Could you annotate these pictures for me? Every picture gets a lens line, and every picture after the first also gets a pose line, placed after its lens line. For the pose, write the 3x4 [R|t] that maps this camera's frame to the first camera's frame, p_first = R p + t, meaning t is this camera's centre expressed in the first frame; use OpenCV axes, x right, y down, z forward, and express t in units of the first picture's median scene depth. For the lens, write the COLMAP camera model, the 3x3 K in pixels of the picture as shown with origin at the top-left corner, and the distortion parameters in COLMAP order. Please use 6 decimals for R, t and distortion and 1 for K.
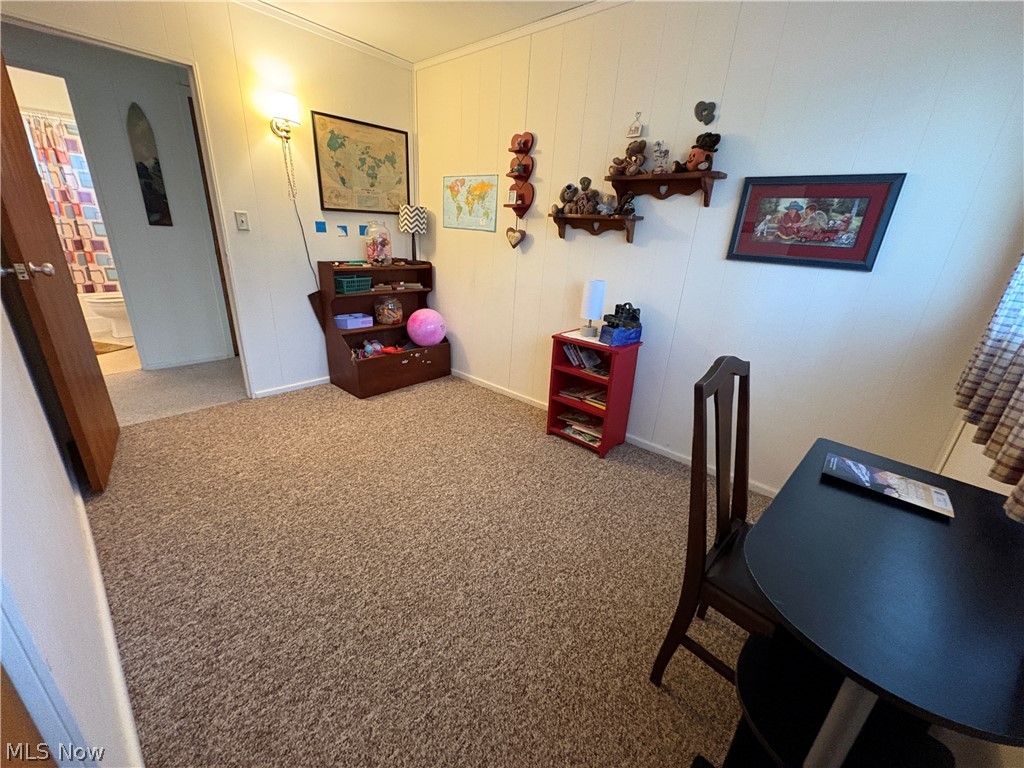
lens RADIAL K [[405.9, 0, 512.0], [0, 405.9, 384.0], [0, 0, 1]] dist [-0.001406, -0.000126]
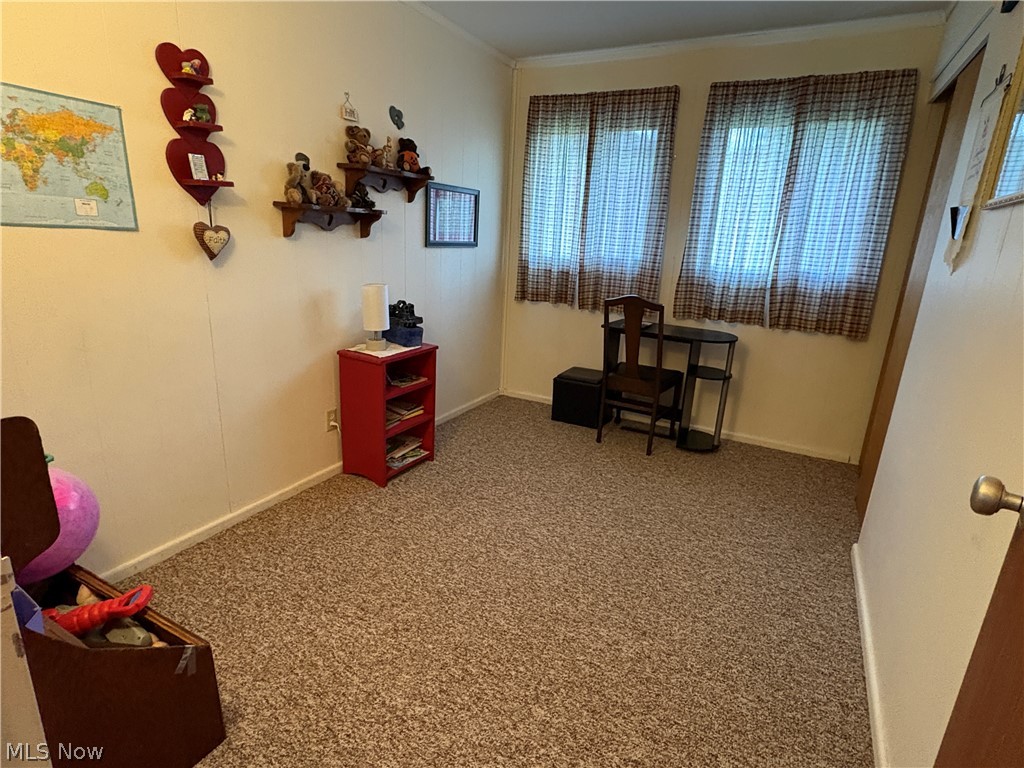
lens RADIAL K [[543.5, 0, 512.0], [0, 543.5, 384.0], [0, 0, 1]] dist [0.001895, 0.000377]
pose [[-0.227766, -0.333089, 0.914972, -0.943906], [0.282086, 0.876803, 0.389414, -0.424484], [-0.931961, 0.346796, -0.105746, 0.904101]]
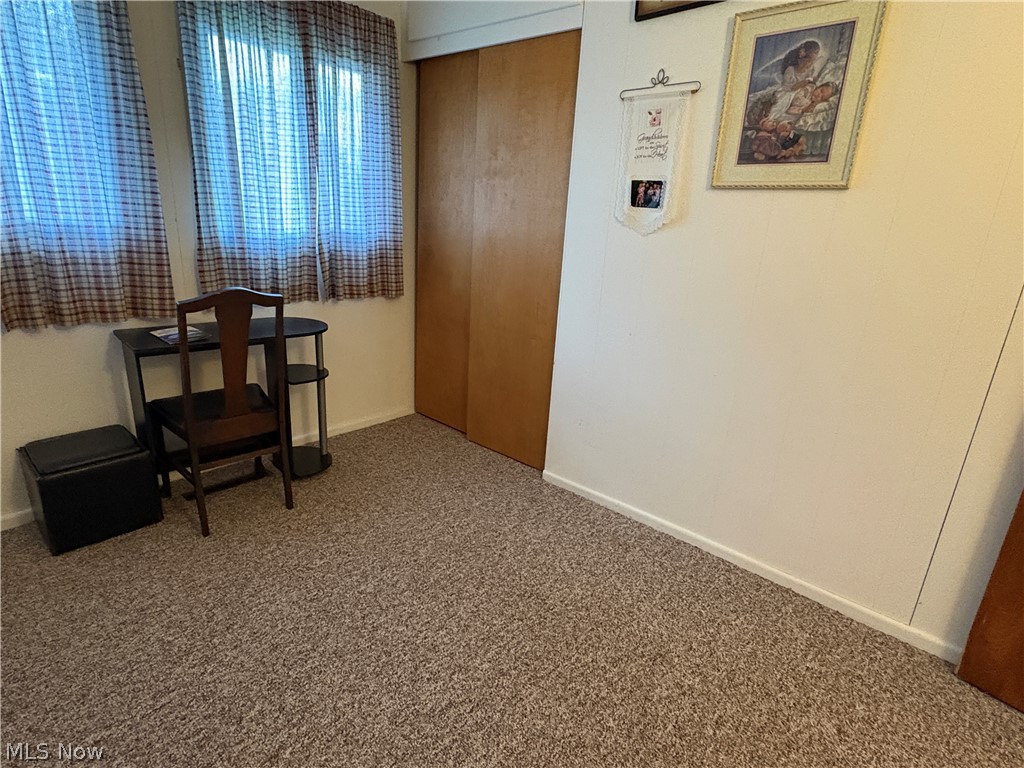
lens RADIAL K [[543.5, 0, 512.0], [0, 543.5, 384.0], [0, 0, 1]] dist [0.001895, 0.000377]
pose [[-0.992921, -0.112760, -0.037329, -0.155294], [-0.112280, 0.788523, 0.604670, -0.437758], [-0.038748, 0.604580, -0.795601, 1.120265]]
